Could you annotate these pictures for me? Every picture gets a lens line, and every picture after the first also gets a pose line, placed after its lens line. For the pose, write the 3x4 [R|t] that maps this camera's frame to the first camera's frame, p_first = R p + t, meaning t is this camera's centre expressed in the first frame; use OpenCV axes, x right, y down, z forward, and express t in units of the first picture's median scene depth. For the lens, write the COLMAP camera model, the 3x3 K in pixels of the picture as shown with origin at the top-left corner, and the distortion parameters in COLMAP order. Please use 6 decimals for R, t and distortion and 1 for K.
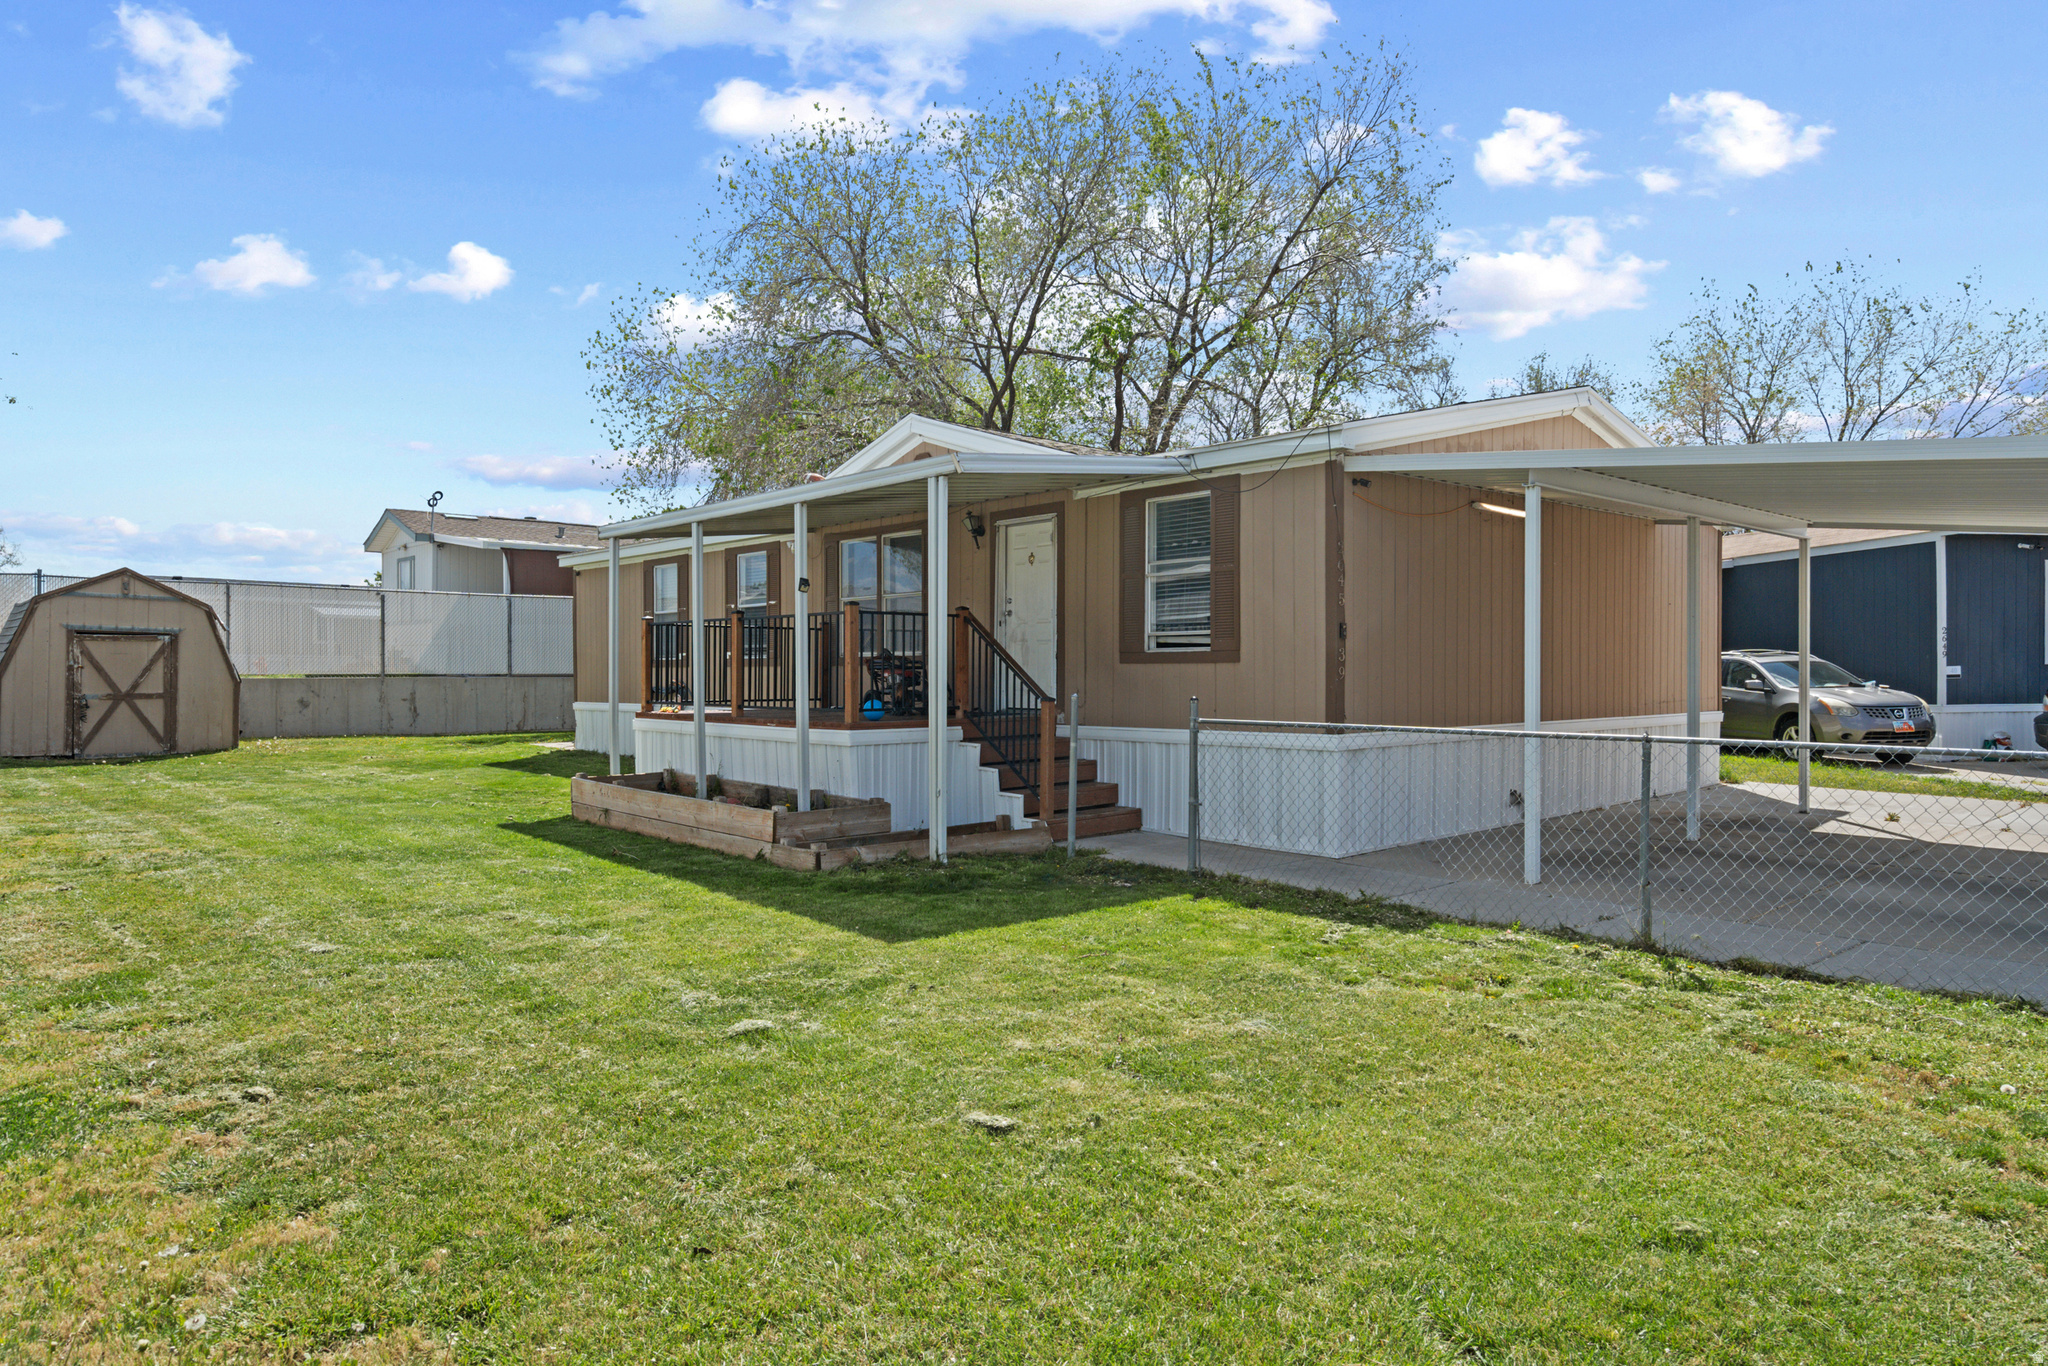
lens RADIAL K [[1243.8, 0, 1019.7], [0, 1243.8, 681.6], [0, 0, 1]] dist [-0.000992, -0.000608]
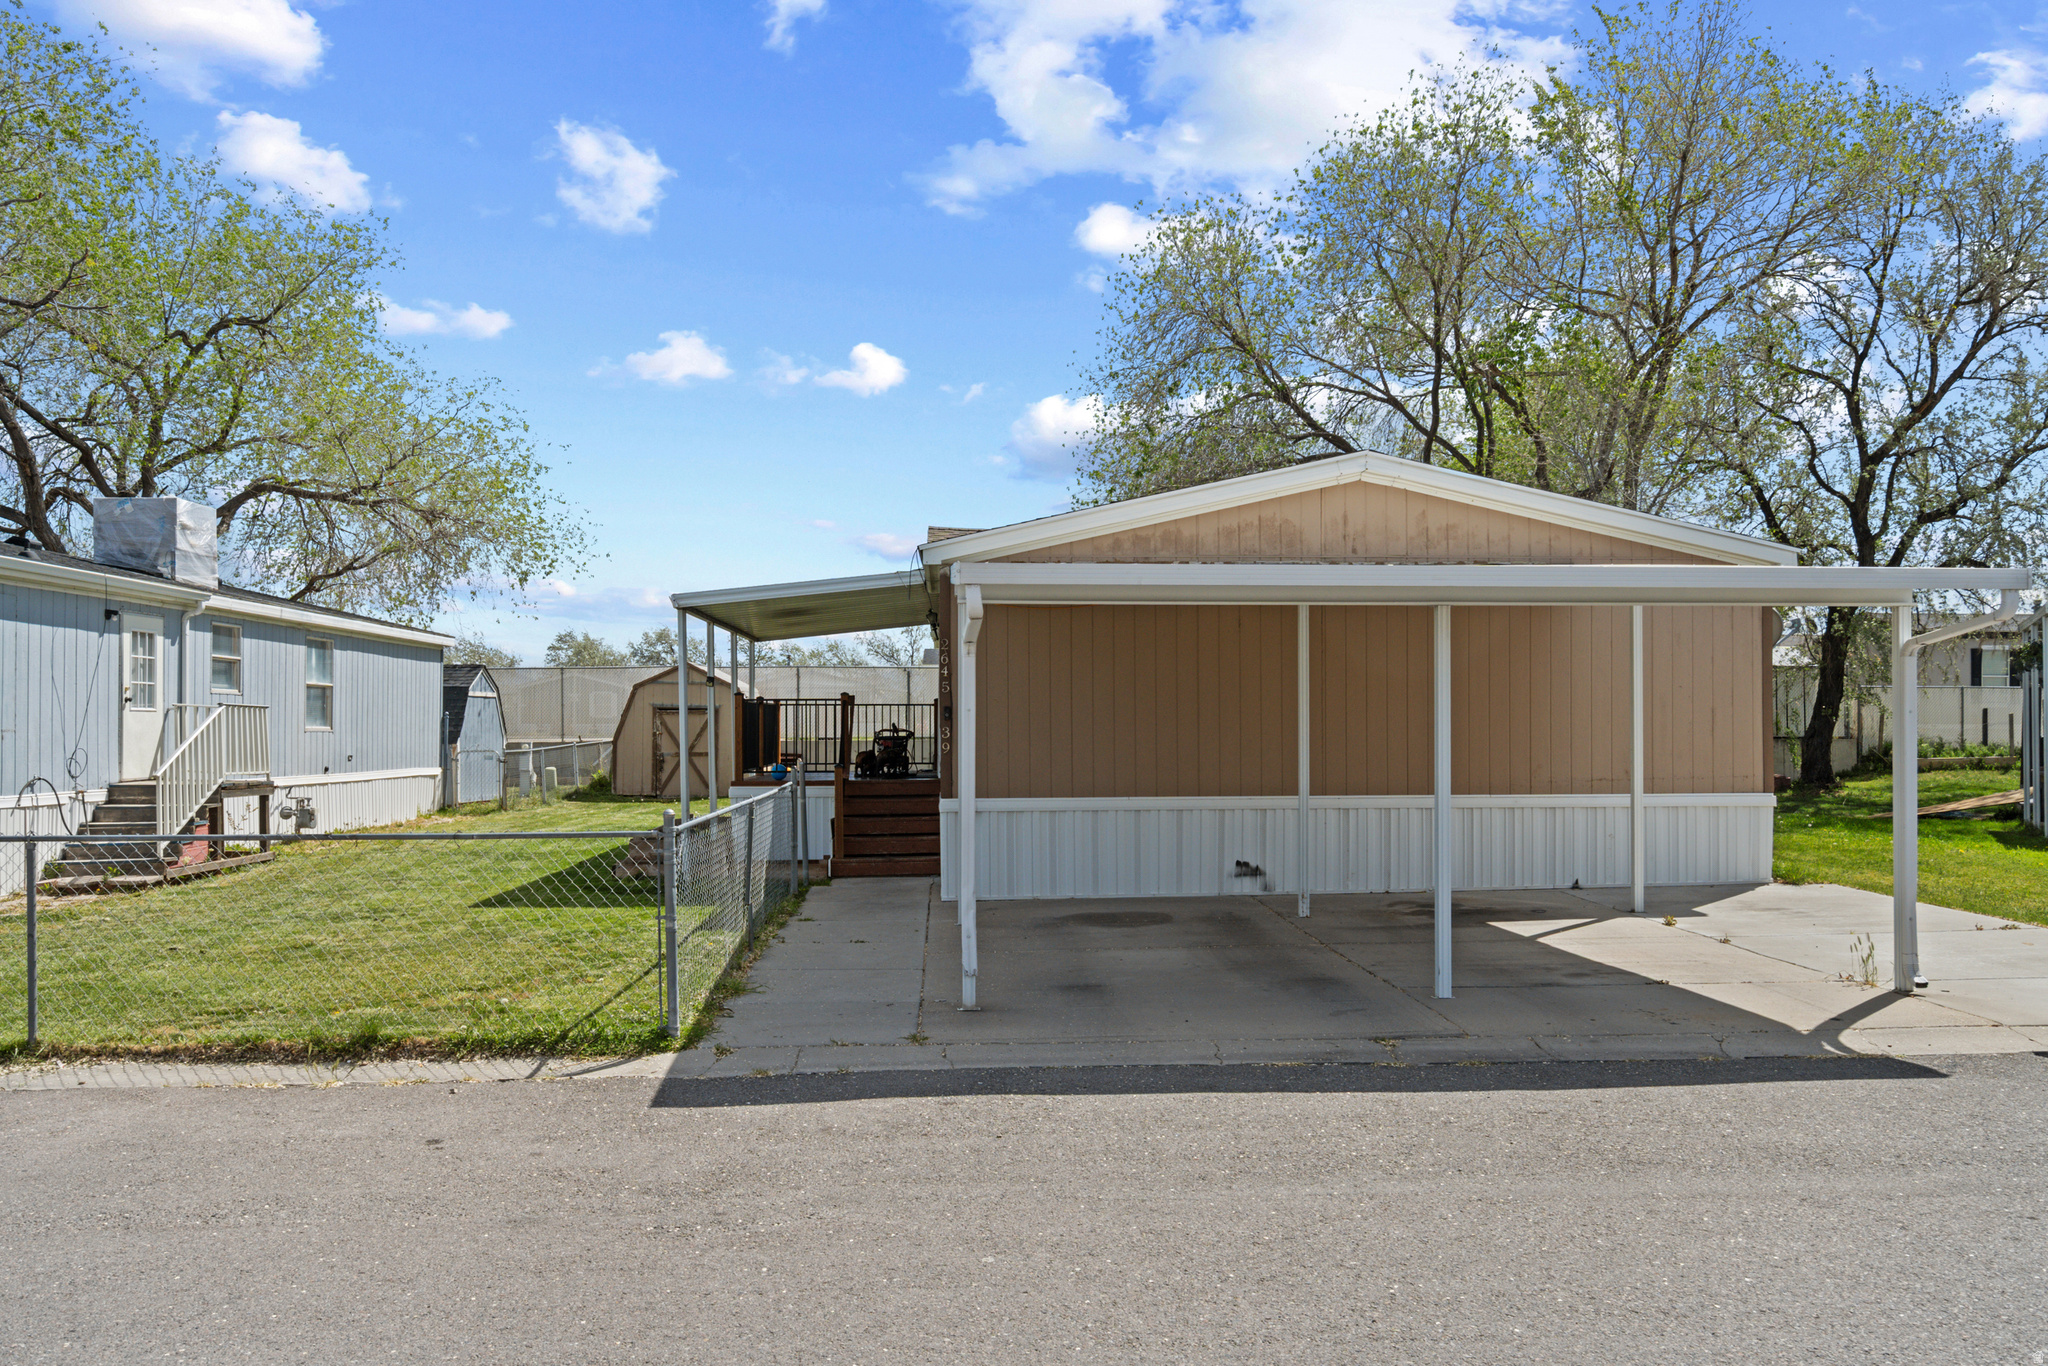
lens RADIAL K [[1480.3, 0, 1023.6], [0, 1480.3, 696.7], [0, 0, 1]] dist [0.002003, -0.000006]
pose [[0.966937, 0.008577, -0.254872, 0.035023], [-0.012694, 0.999814, -0.014513, -0.015899], [0.254700, 0.017268, 0.966866, -0.244634]]
